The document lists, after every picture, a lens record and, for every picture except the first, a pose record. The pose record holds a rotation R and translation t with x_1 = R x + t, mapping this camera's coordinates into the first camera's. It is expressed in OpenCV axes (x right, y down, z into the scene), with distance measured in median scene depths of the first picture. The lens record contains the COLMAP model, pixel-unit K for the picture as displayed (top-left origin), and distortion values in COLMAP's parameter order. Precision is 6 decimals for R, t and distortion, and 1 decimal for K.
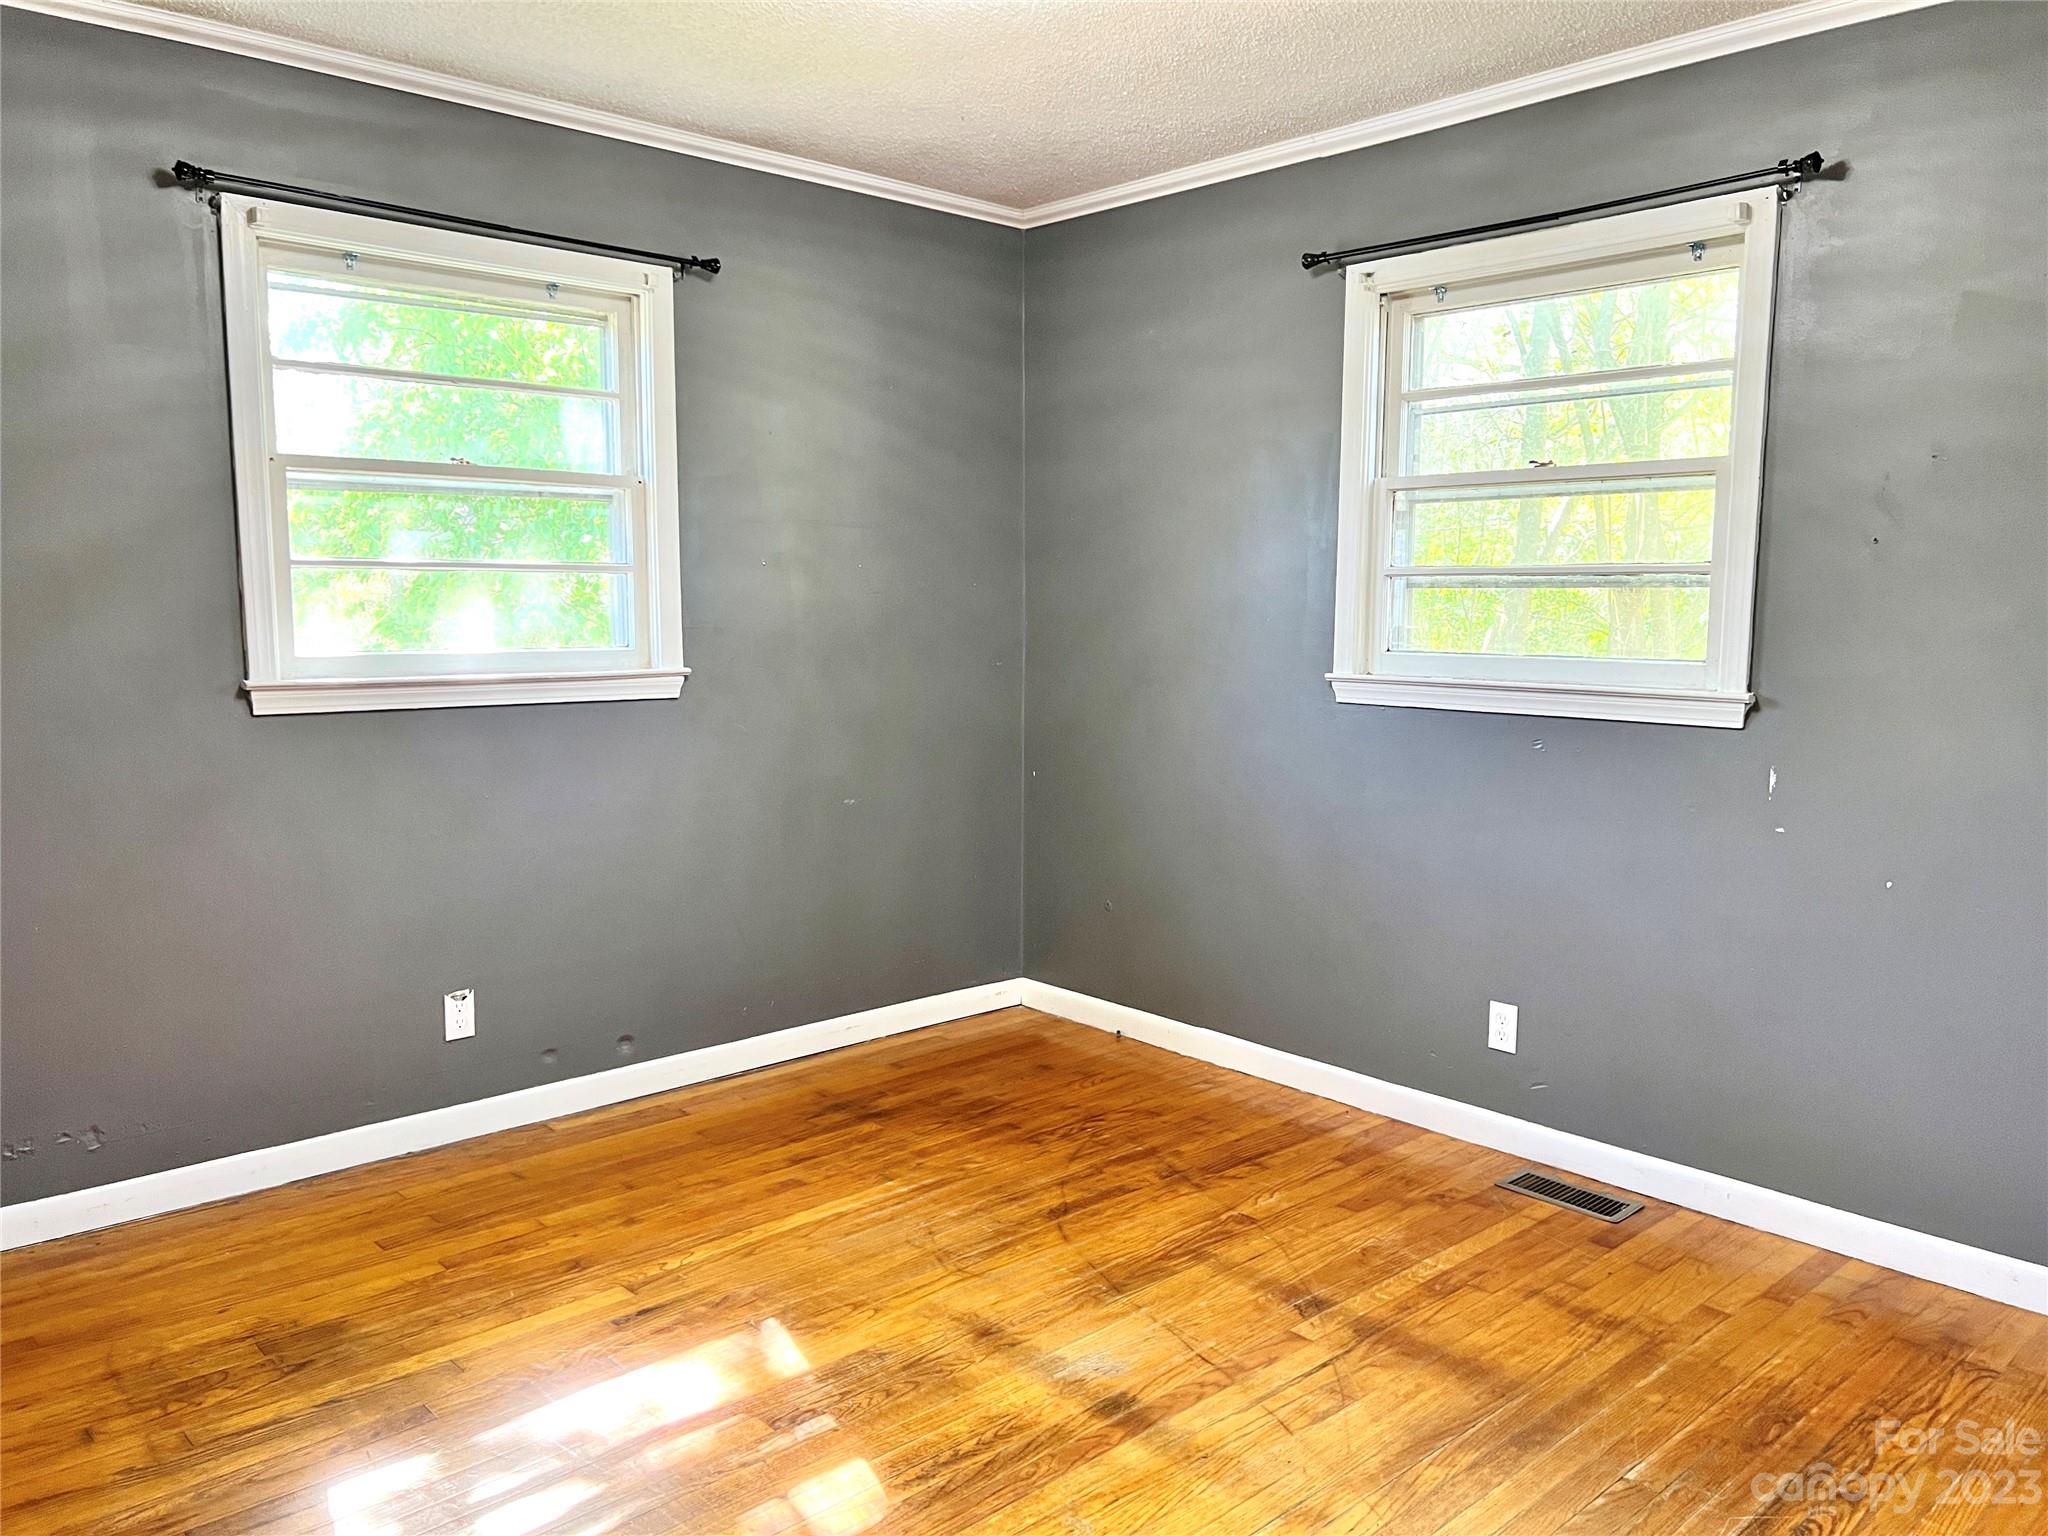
lens RADIAL K [[1543.8, 0, 1041.3], [0, 1543.8, 760.3], [0, 0, 1]] dist [0.064606, -0.069533]
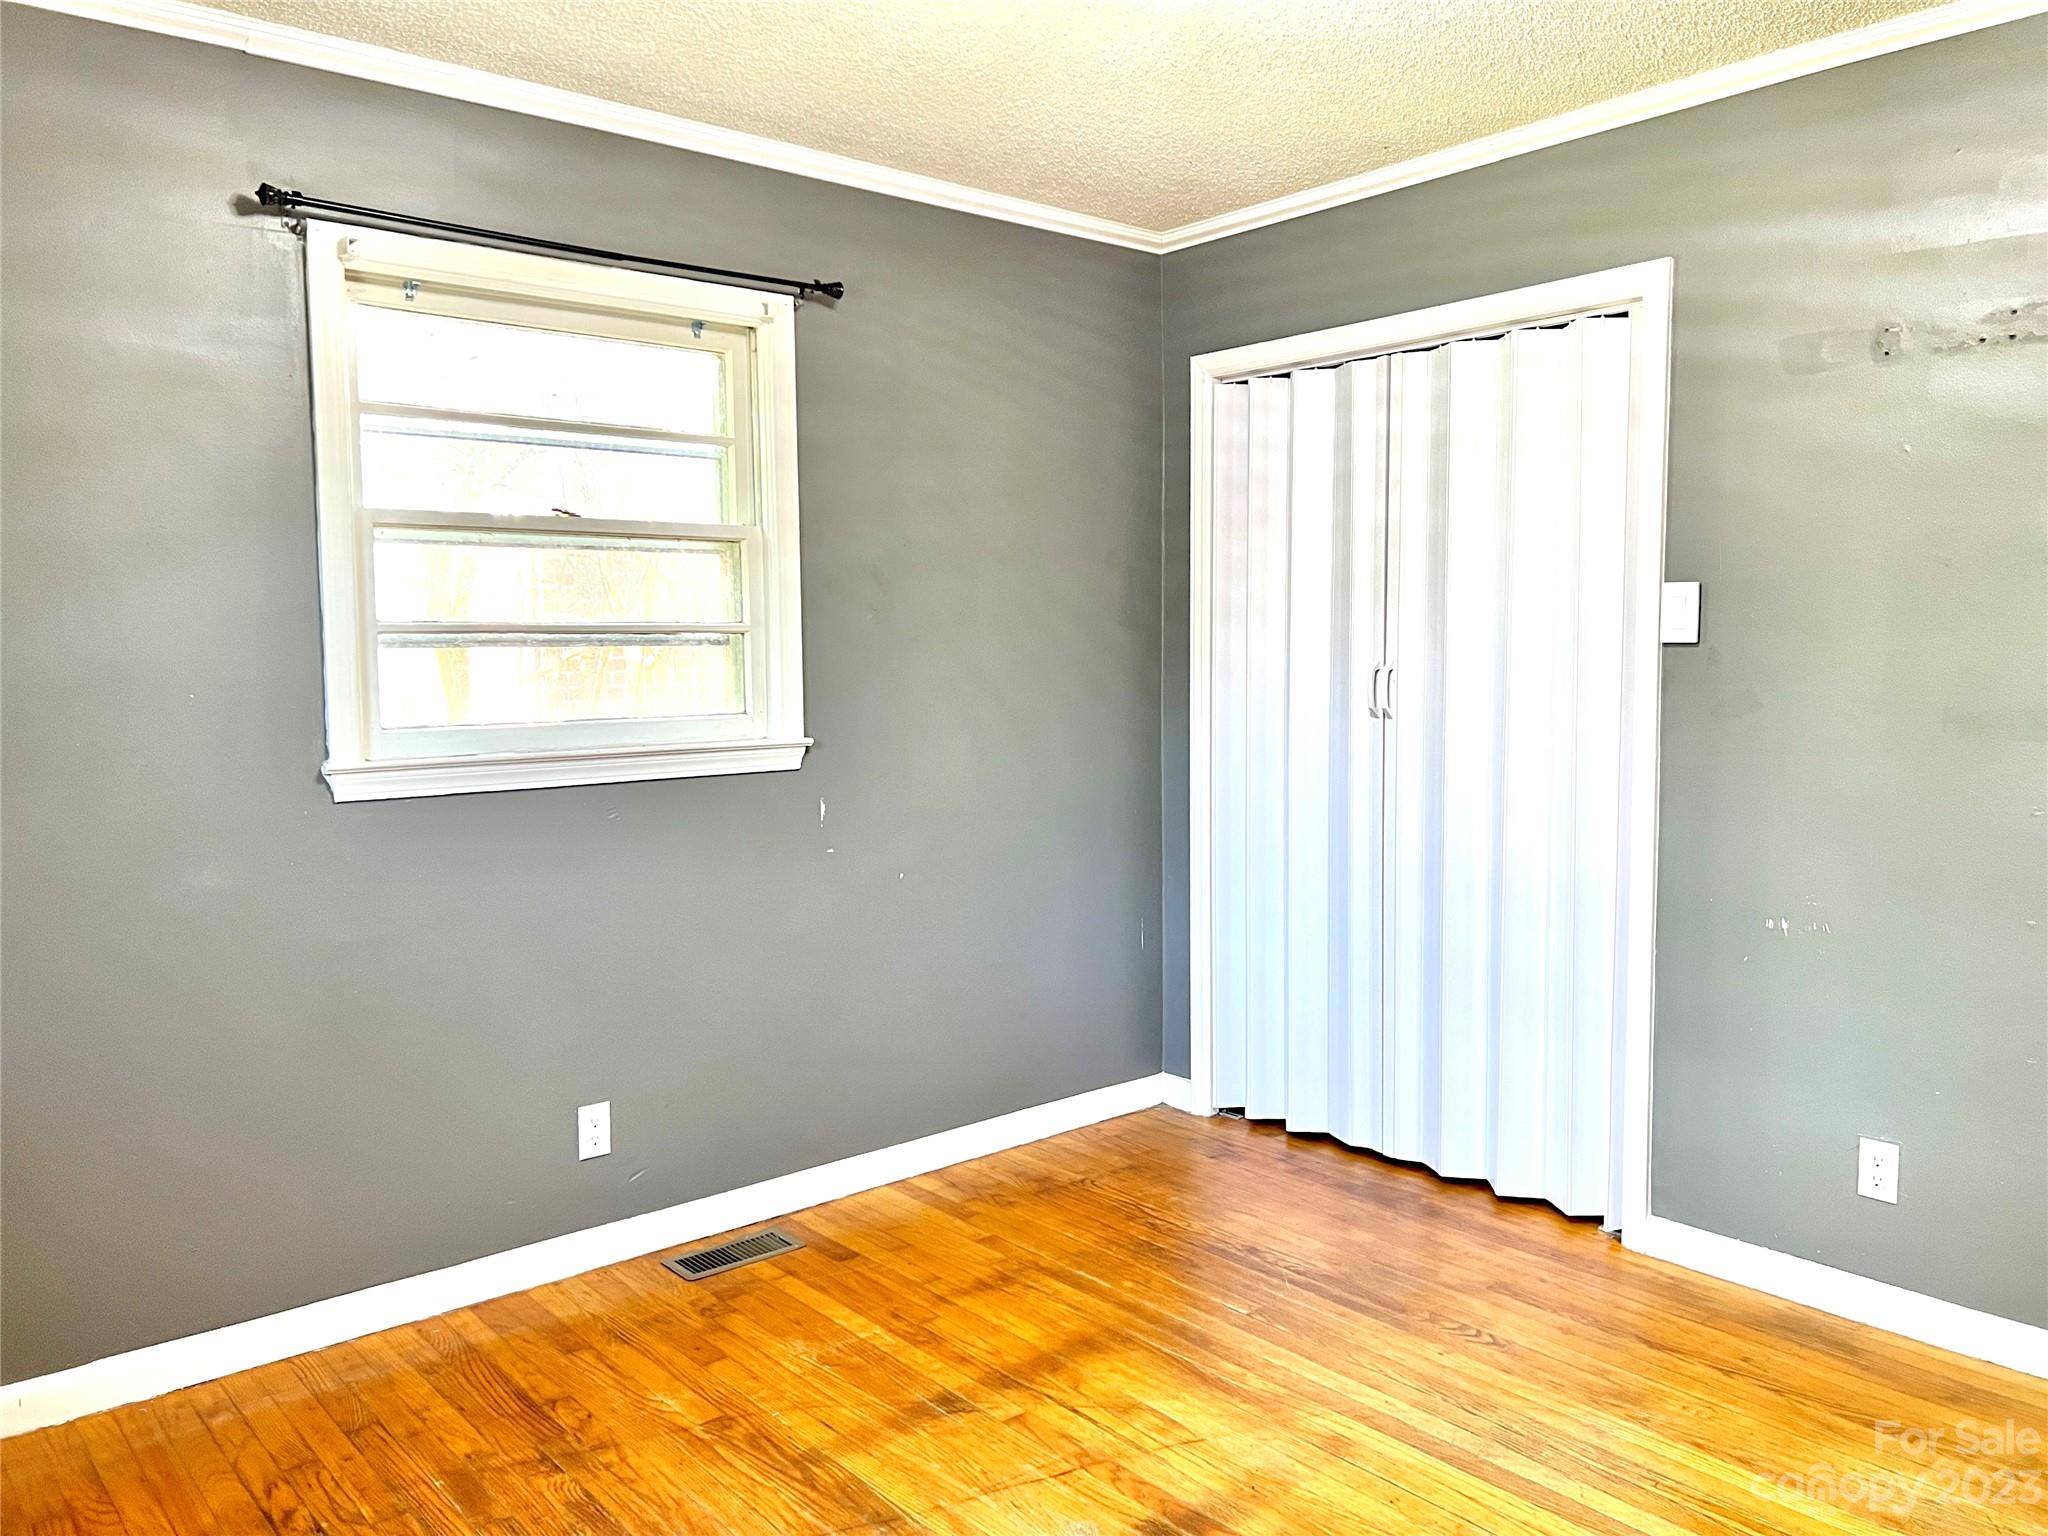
lens RADIAL K [[1543.8, 0, 1017.1], [0, 1543.8, 760.1], [0, 0, 1]] dist [0.064606, -0.069533]
pose [[0.040235, -0.078340, 0.996114, -0.640684], [0.121208, 0.989942, 0.072959, -0.086291], [-0.991811, 0.117801, 0.049326, 0.760109]]
